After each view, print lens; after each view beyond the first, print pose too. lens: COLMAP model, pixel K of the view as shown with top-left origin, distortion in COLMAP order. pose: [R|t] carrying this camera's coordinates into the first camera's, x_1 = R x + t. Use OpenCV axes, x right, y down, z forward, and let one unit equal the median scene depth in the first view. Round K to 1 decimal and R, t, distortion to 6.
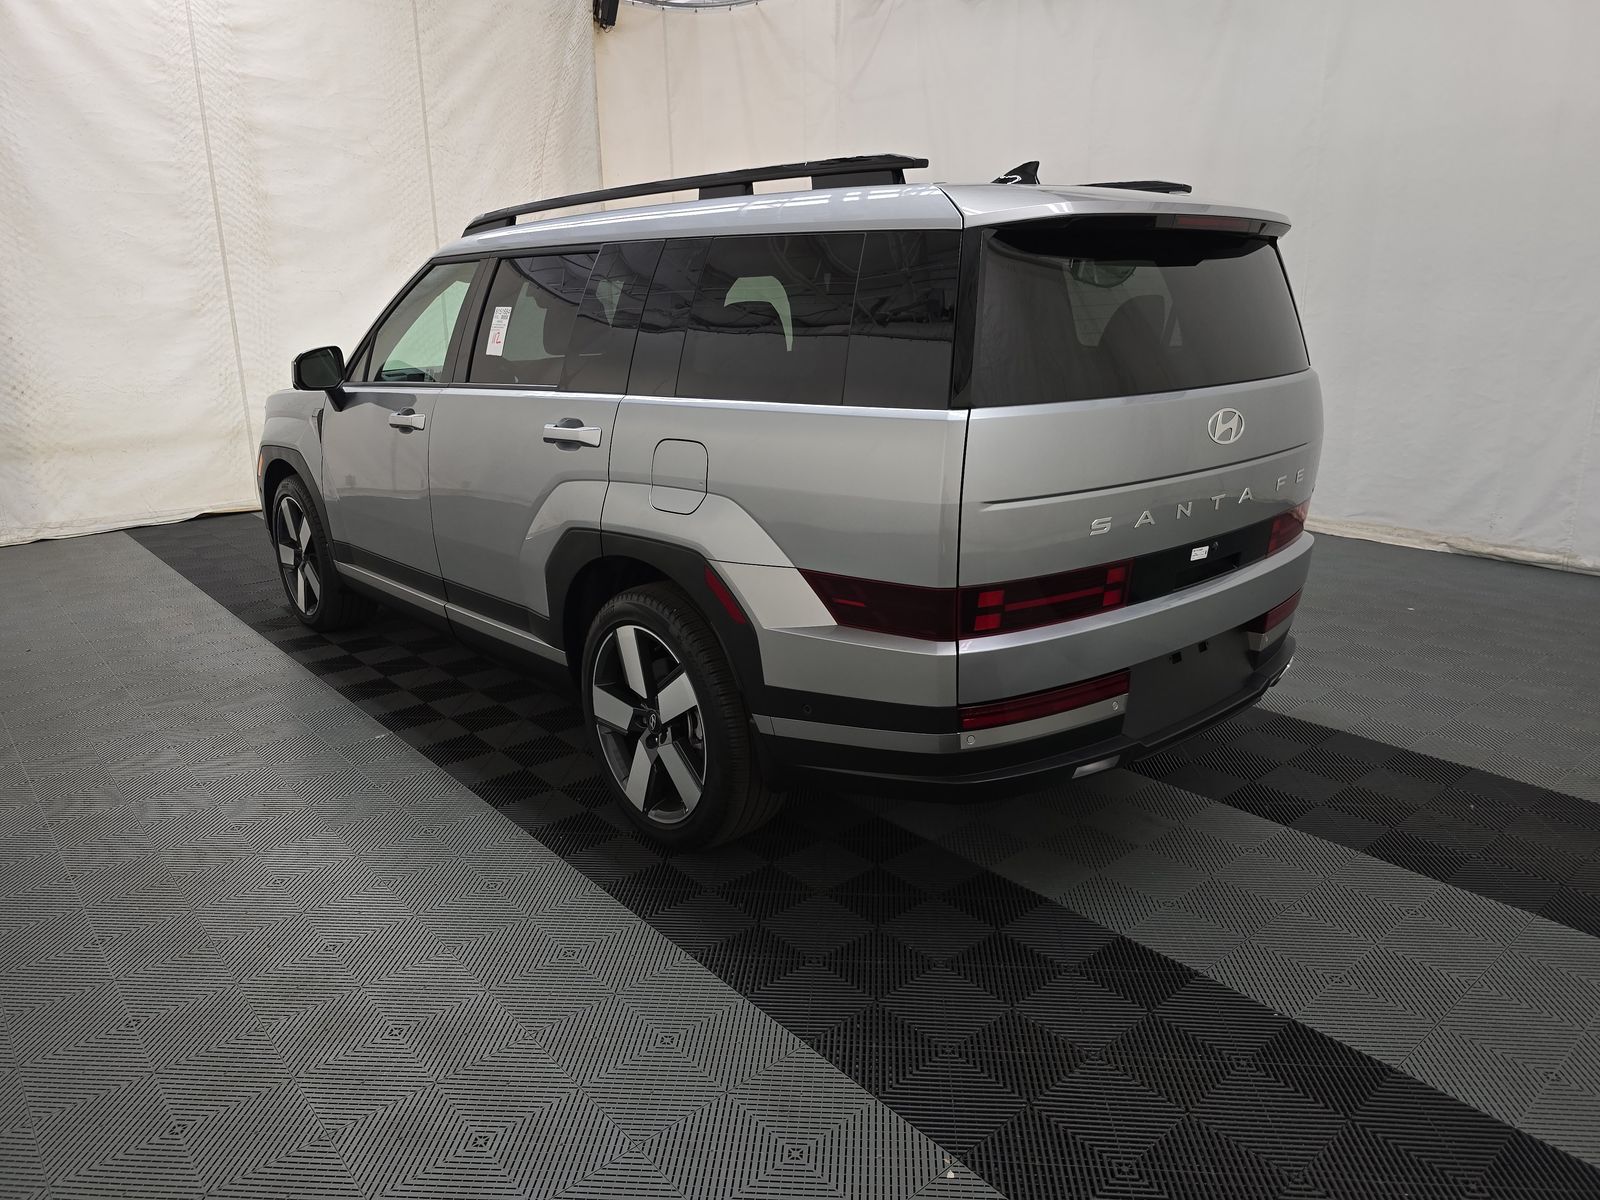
lens RADIAL K [[1095.8, 0, 800.0], [0, 1095.8, 600.0], [0, 0, 1]] dist [0.040796, -0.034952]
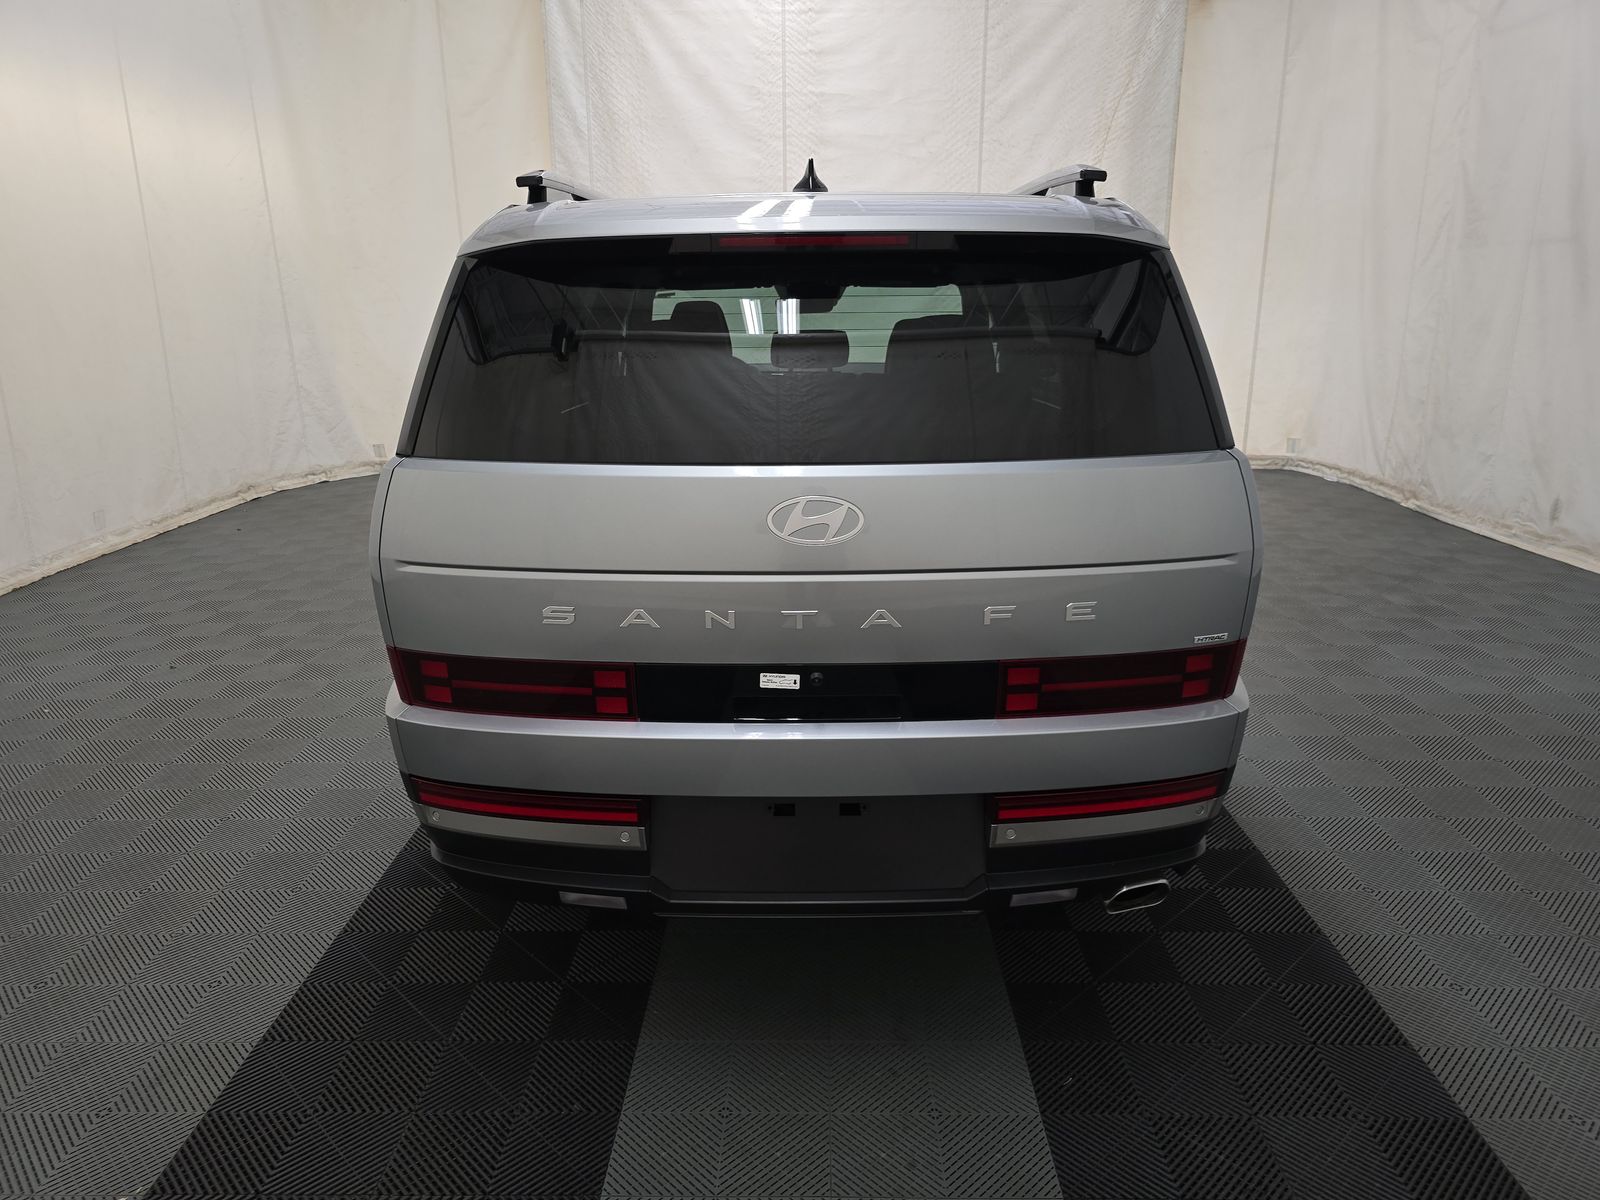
lens RADIAL K [[1095.8, 0, 800.0], [0, 1095.8, 600.0], [0, 0, 1]] dist [0.040796, -0.034952]
pose [[0.744114, 0.189238, -0.640690, 0.306936], [-0.177882, 0.980543, 0.083023, -0.058727], [0.643935, 0.052189, 0.763298, 0.158393]]
